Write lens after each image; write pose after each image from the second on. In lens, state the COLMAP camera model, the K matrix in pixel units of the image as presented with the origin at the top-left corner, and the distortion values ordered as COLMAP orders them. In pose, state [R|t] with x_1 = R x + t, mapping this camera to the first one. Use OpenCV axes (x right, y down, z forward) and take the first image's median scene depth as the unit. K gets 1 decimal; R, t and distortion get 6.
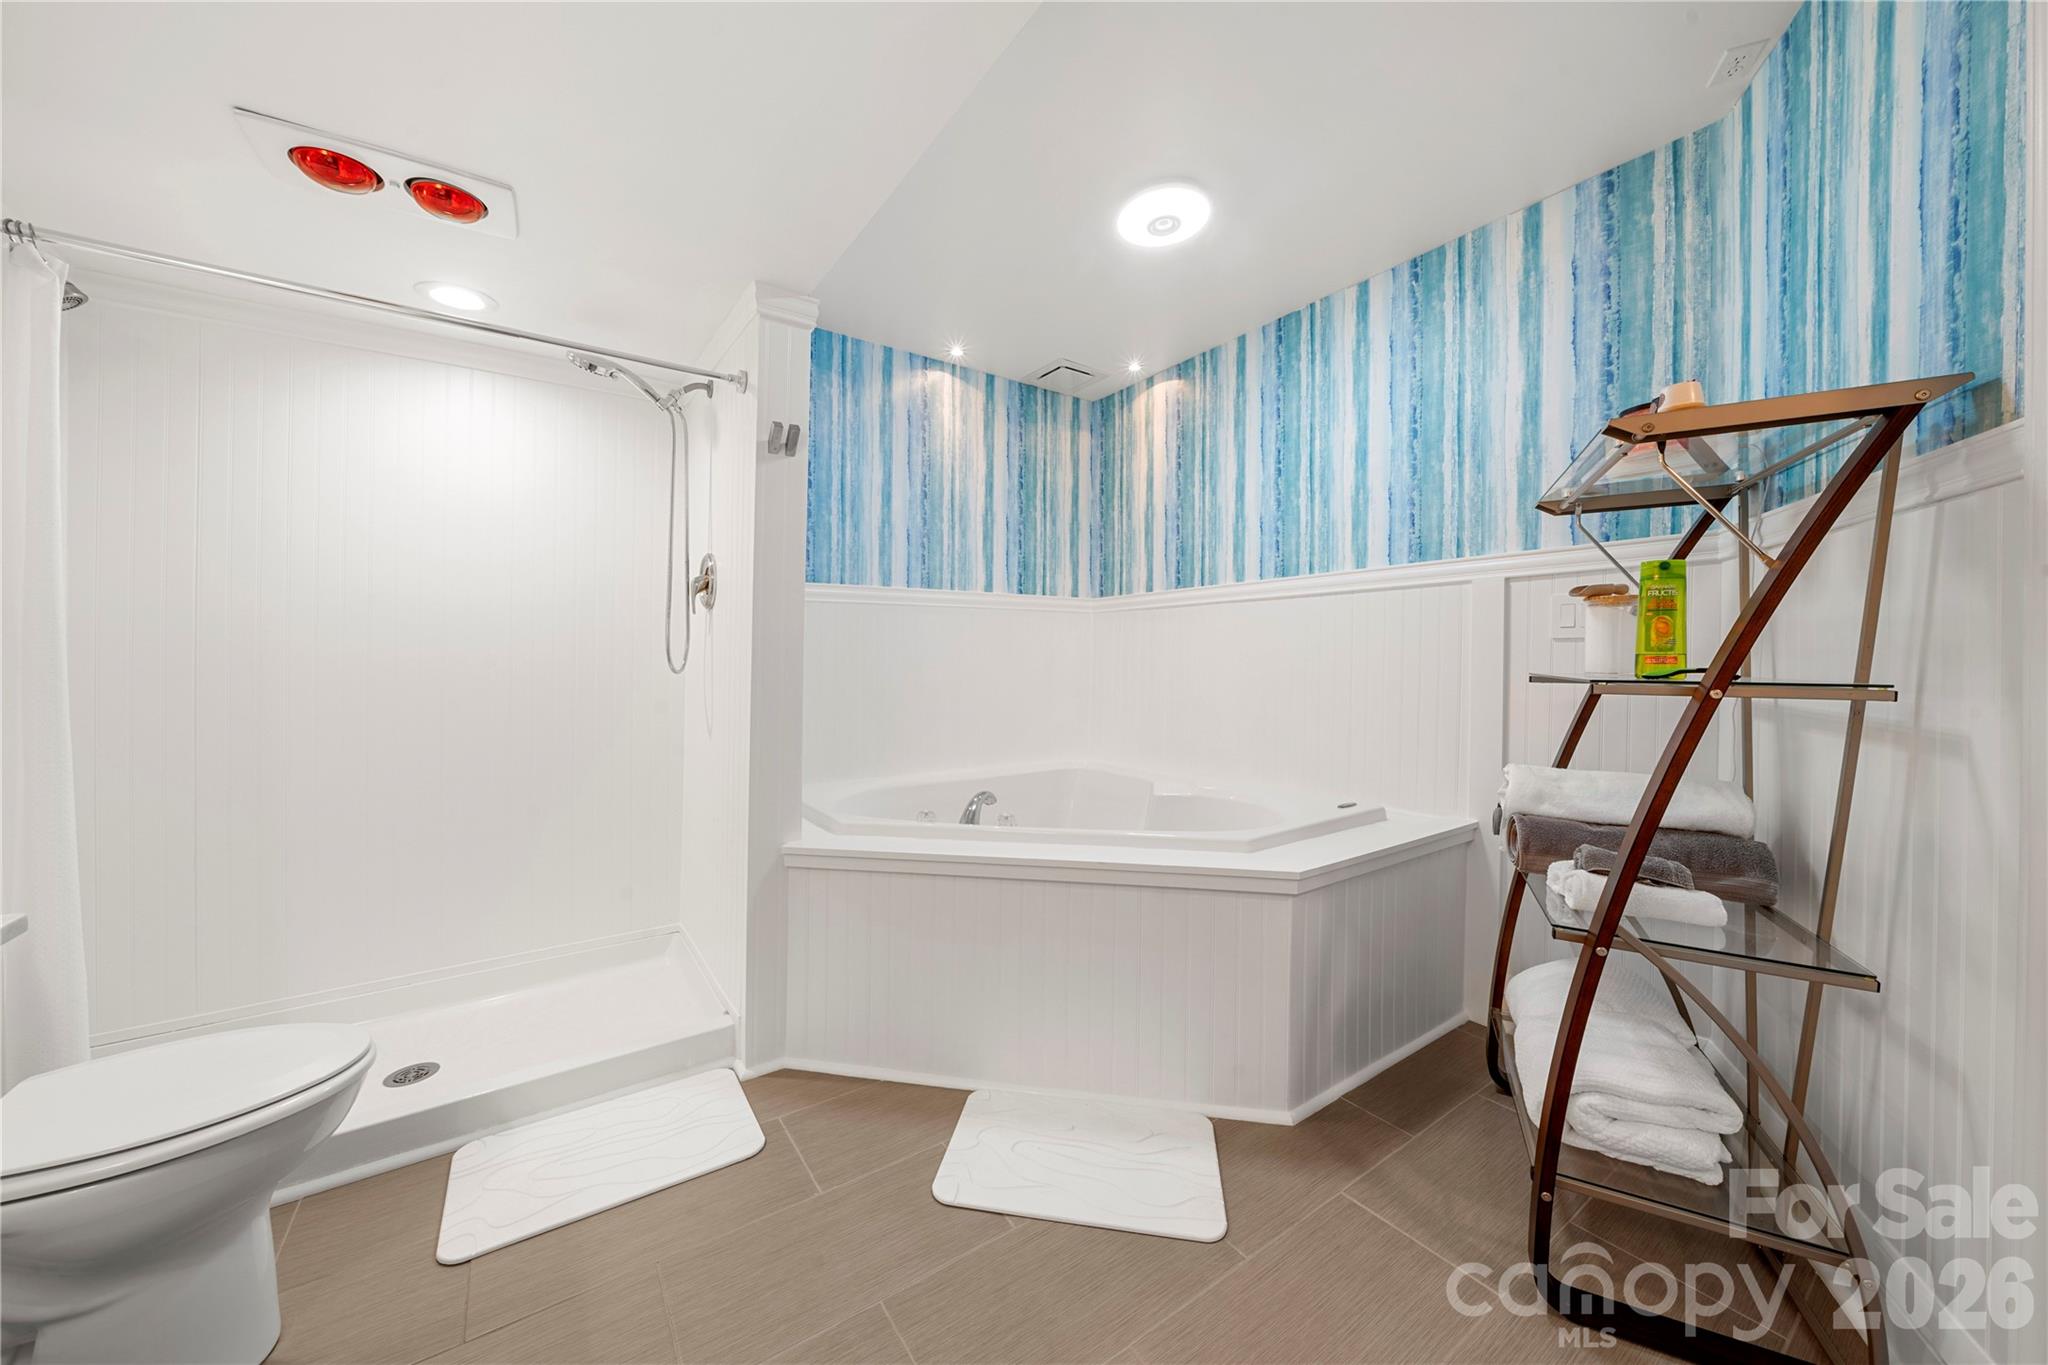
lens RADIAL K [[706.3, 0, 1012.0], [0, 706.3, 668.7], [0, 0, 1]] dist [-0.030019, 0.000099]
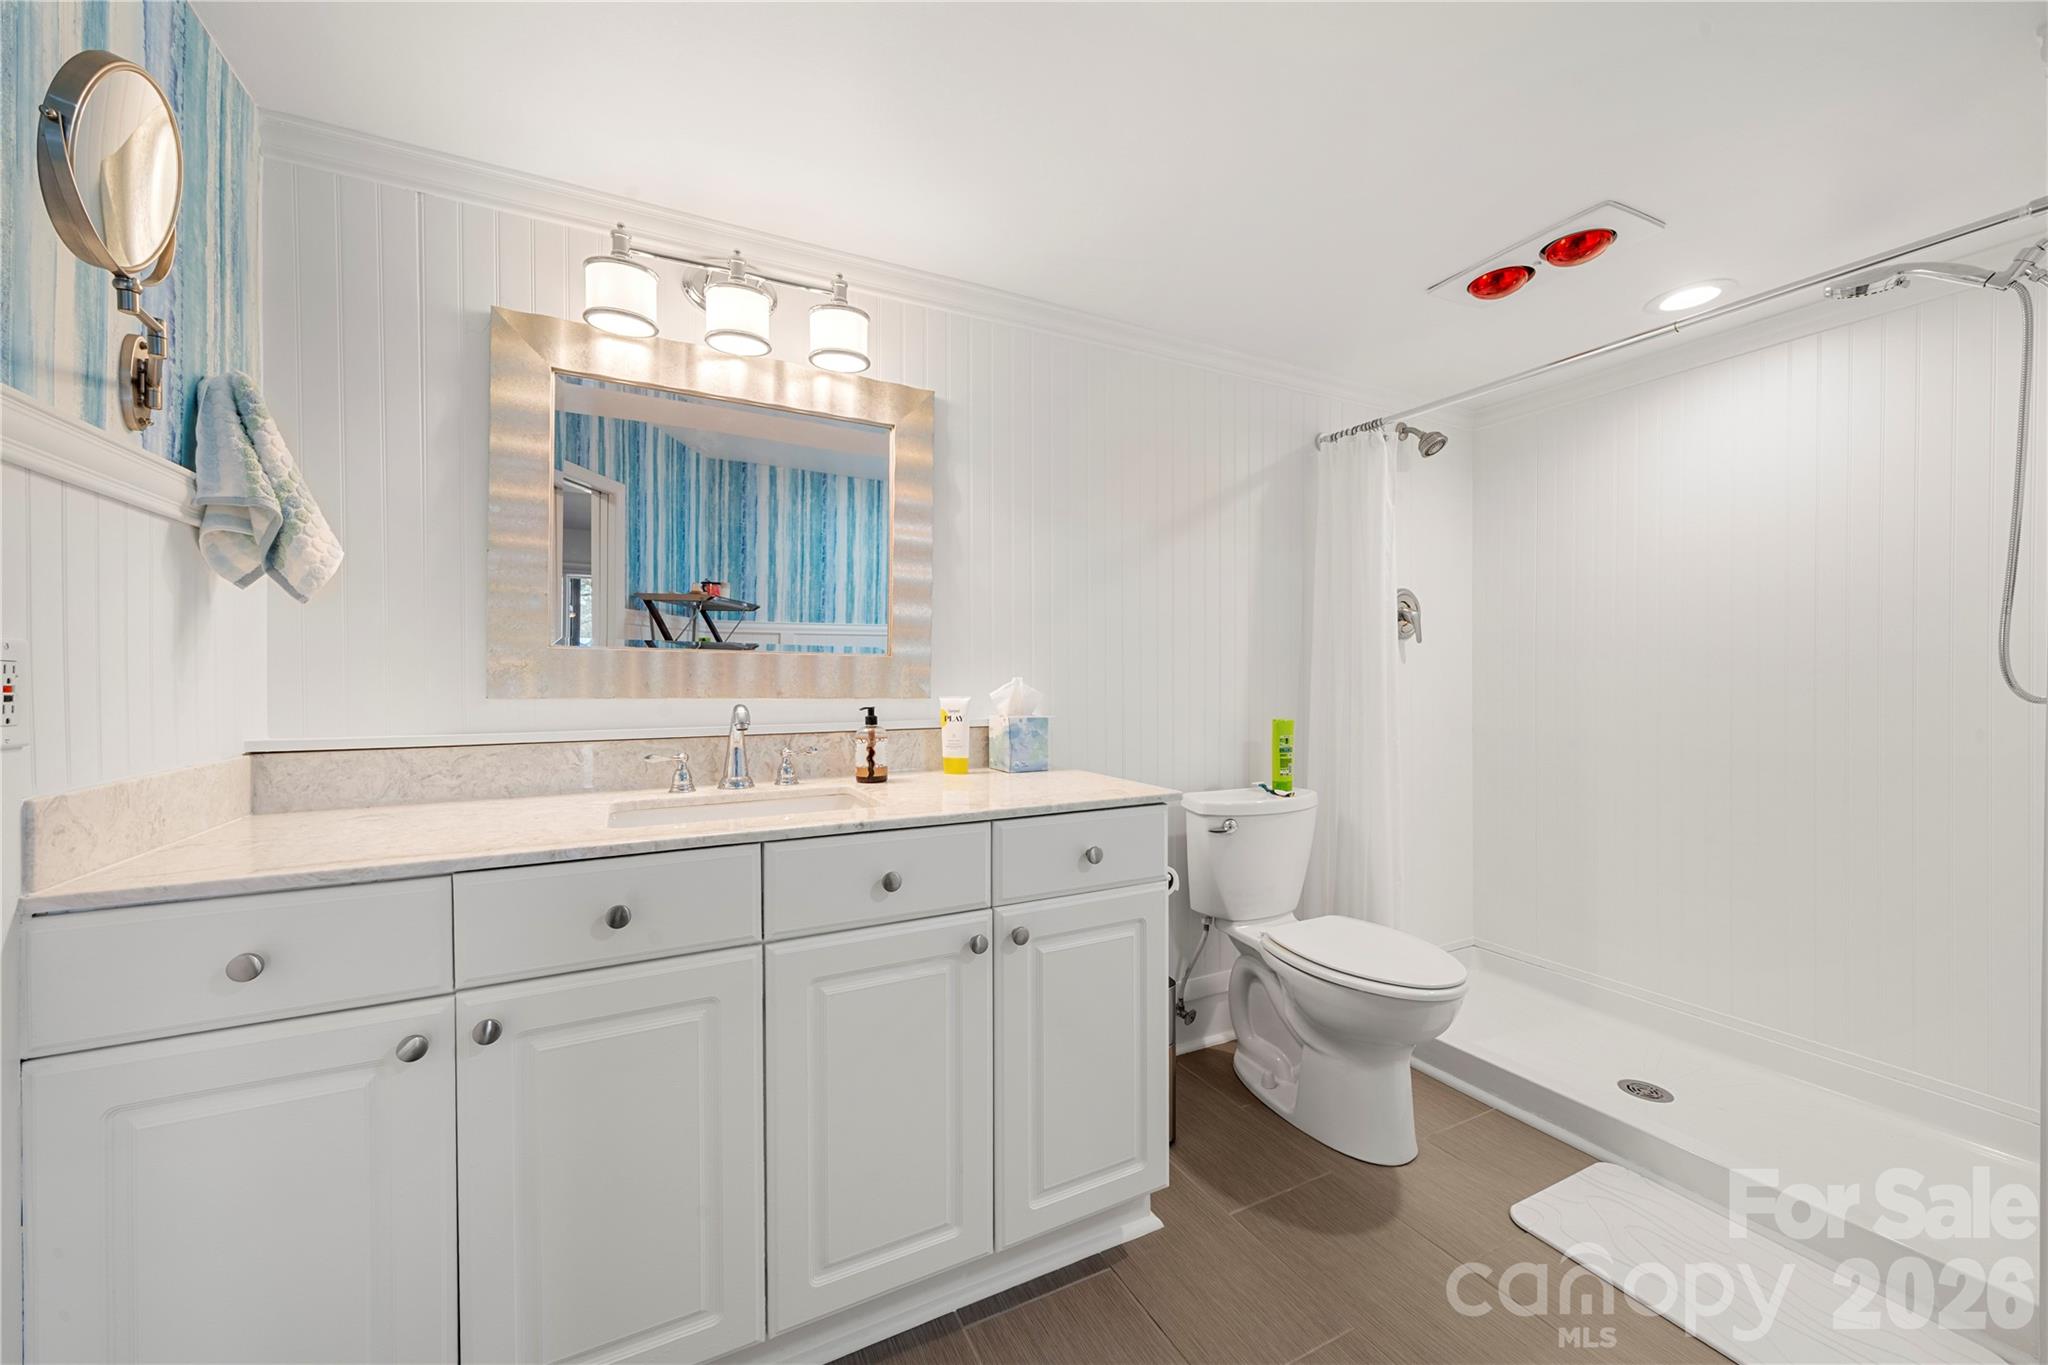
lens RADIAL K [[740.2, 0, 1026.5], [0, 740.2, 669.5], [0, 0, 1]] dist [0.000018, -0.000013]
pose [[-0.132168, -0.006986, -0.991203, 0.400983], [-0.019494, 0.999800, -0.004447, -0.002658], [0.991036, 0.018735, -0.132278, 0.286899]]
